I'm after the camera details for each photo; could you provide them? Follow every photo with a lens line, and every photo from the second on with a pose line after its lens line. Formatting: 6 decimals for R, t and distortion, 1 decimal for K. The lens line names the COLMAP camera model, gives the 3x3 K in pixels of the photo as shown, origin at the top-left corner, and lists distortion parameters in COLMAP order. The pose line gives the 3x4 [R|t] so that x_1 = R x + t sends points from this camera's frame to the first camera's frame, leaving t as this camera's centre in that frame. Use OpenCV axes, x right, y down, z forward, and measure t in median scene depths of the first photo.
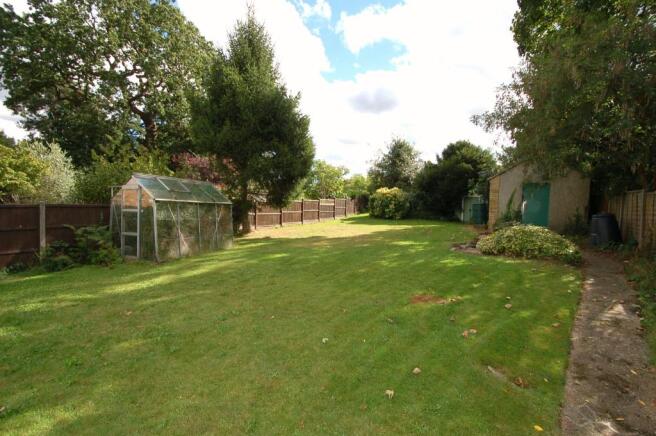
lens RADIAL K [[303.7, 0, 328.4], [0, 303.7, 217.9], [0, 0, 1]] dist [-0.001376, -0.000681]
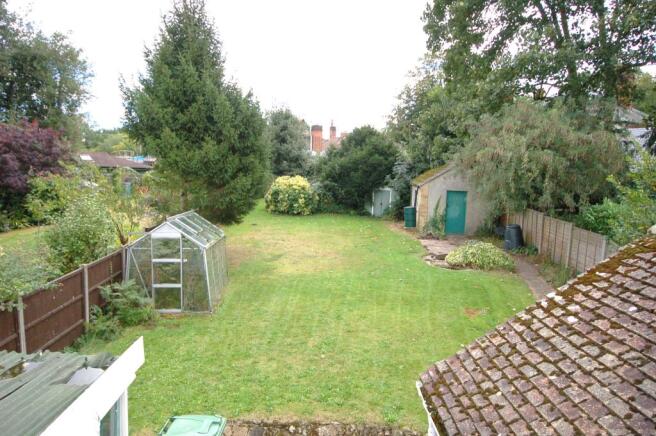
lens RADIAL K [[451.8, 0, 327.1], [0, 451.8, 218.5], [0, 0, 1]] dist [0.010613, 0.001247]
pose [[0.877811, -0.053152, 0.476049, -0.348362], [0.010385, 0.995703, 0.092023, -0.107851], [-0.478894, -0.075835, 0.874591, -0.160684]]
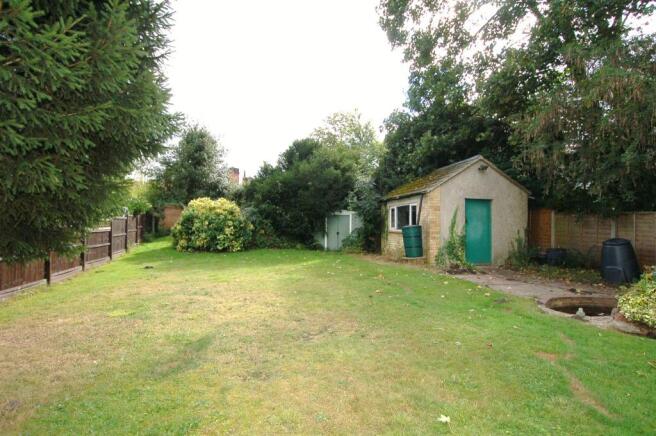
lens RADIAL K [[347.0, 0, 330.8], [0, 347.0, 218.8], [0, 0, 1]] dist [-0.002041, -0.000573]
pose [[0.711413, -0.000575, 0.702774, -0.123153], [0.036520, 0.998679, -0.036152, -0.029282], [-0.701825, 0.051384, 0.710494, 0.401888]]
